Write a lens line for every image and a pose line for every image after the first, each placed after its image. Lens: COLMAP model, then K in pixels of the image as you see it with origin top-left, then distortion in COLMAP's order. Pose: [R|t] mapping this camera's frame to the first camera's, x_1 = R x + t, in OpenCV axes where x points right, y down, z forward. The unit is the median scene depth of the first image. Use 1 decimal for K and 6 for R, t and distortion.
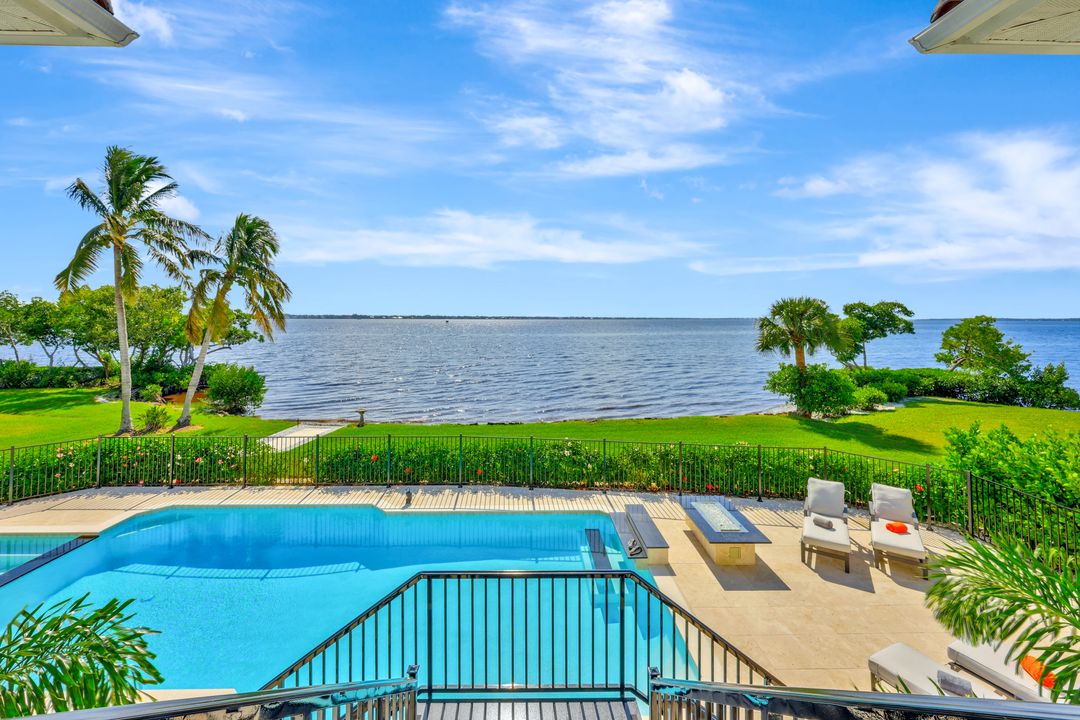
lens RADIAL K [[451.3, 0, 538.1], [0, 451.3, 309.9], [0, 0, 1]] dist [-0.000764, -0.000030]
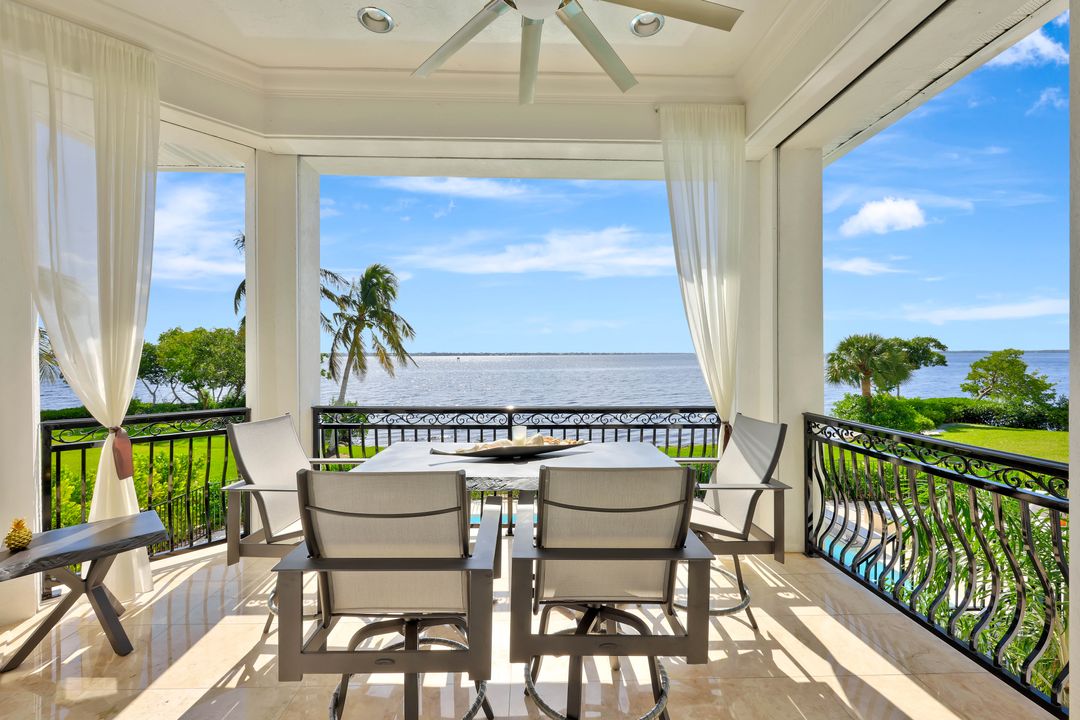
lens RADIAL K [[432.3, 0, 543.2], [0, 432.3, 362.5], [0, 0, 1]] dist [-0.000411, 0.000084]
pose [[0.999917, -0.008373, 0.009820, -0.238866], [0.007999, 0.999262, 0.037565, -0.004981], [-0.010128, -0.037483, 0.999246, -0.062108]]
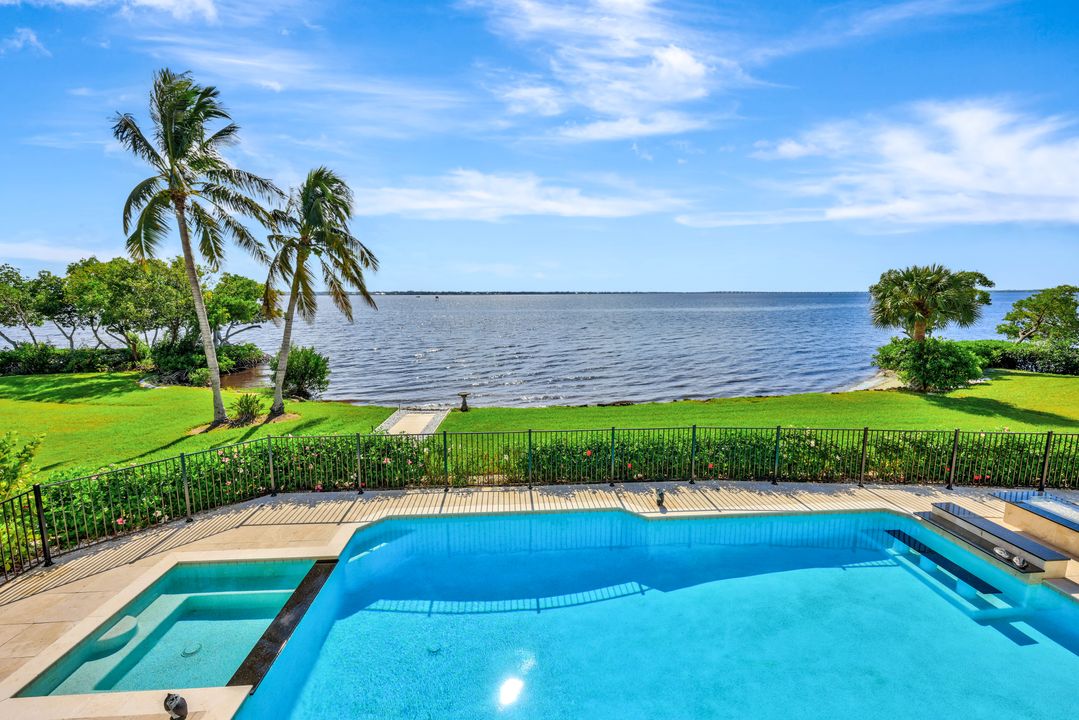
lens RADIAL K [[448.4, 0, 540.9], [0, 448.4, 361.7], [0, 0, 1]] dist [-0.000613, 0.000193]
pose [[0.999123, -0.013138, 0.039760, -0.261547], [0.006229, 0.985575, 0.169127, 0.005315], [-0.041409, -0.168731, 0.984792, 0.101069]]
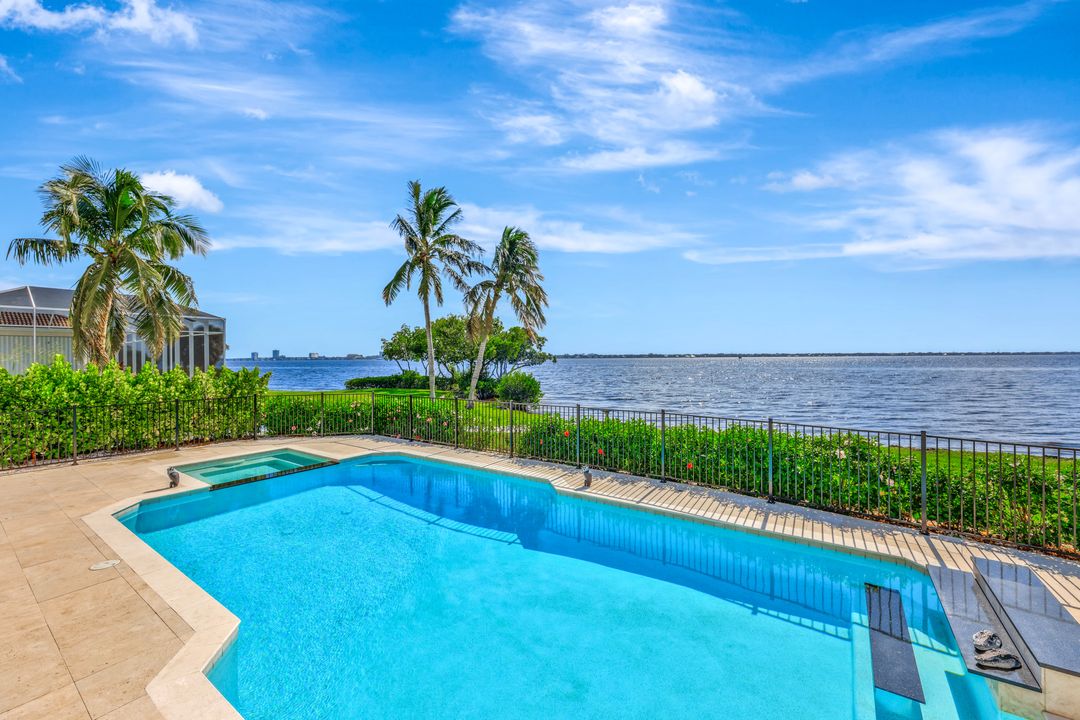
lens RADIAL K [[432.3, 0, 543.2], [0, 432.3, 362.5], [0, 0, 1]] dist [-0.000411, 0.000084]
pose [[0.807278, -0.004844, -0.590152, 0.044210], [0.022675, 0.999483, 0.022814, 0.094220], [0.589736, -0.031799, 0.806970, 0.172940]]
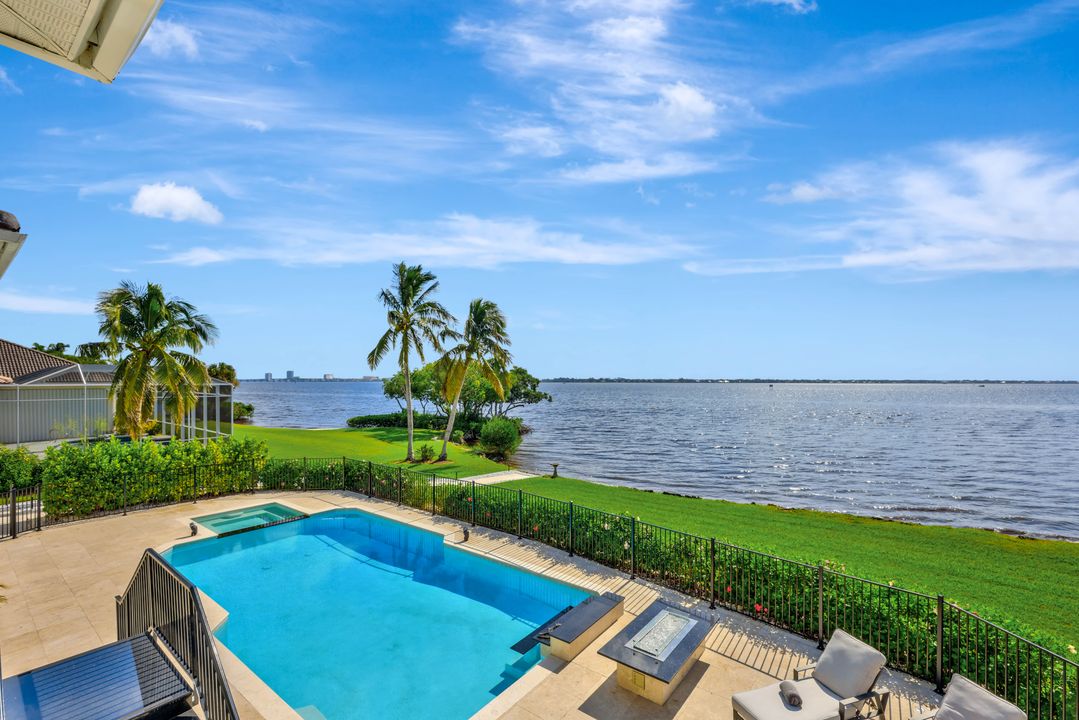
lens RADIAL K [[456.4, 0, 555.3], [0, 456.4, 390.7], [0, 0, 1]] dist [0.001232, -0.000168]
pose [[0.790239, 0.011238, -0.612696, 0.291397], [0.011543, 0.999381, 0.033218, 0.003714], [0.612690, -0.033323, 0.789620, 0.109674]]
